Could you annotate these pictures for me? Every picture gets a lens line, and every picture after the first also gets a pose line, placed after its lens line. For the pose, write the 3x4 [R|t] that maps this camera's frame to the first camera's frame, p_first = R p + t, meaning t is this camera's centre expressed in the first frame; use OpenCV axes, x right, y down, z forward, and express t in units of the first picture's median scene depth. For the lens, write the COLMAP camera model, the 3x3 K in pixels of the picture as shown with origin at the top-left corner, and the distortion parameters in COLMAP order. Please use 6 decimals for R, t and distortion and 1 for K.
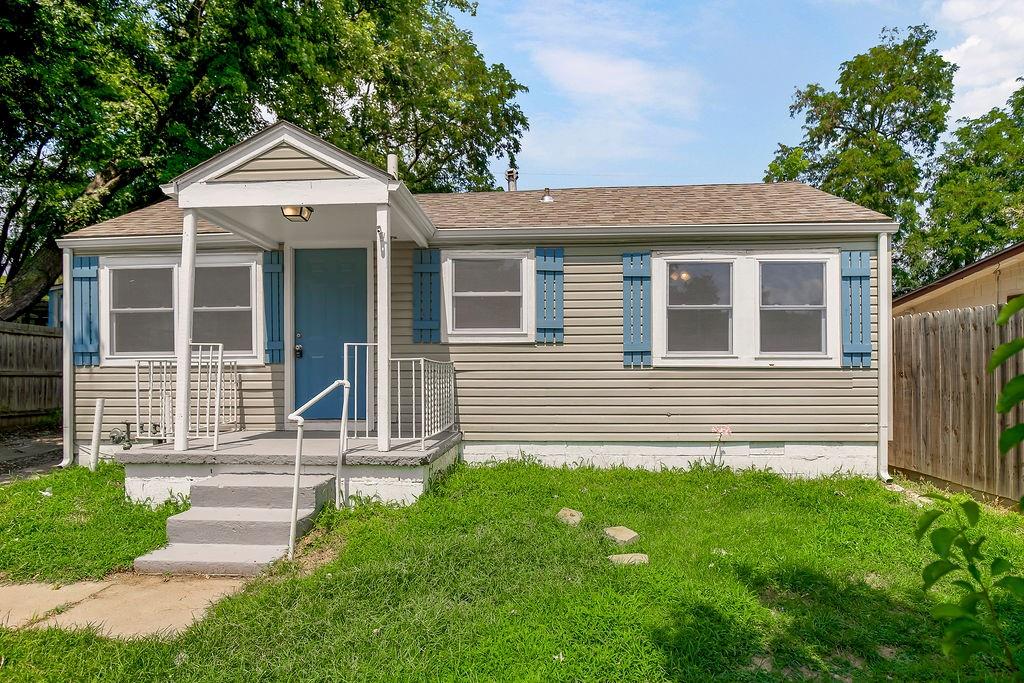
lens RADIAL K [[538.3, 0, 511.8], [0, 538.3, 372.4], [0, 0, 1]] dist [-0.007417, 0.000204]
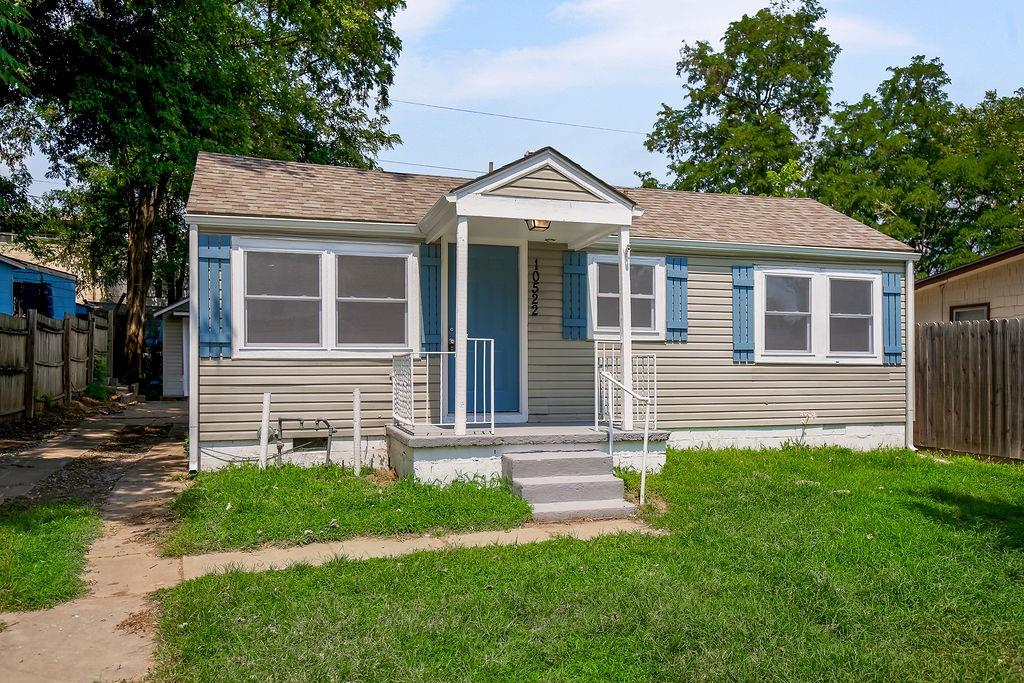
lens RADIAL K [[783.3, 0, 512.3], [0, 783.3, 373.3], [0, 0, 1]] dist [0.026078, -0.003230]
pose [[0.935640, 0.002086, 0.352949, -0.826321], [-0.001950, 0.999998, -0.000743, 0.014349], [-0.352950, 0.000007, 0.935642, -0.416628]]
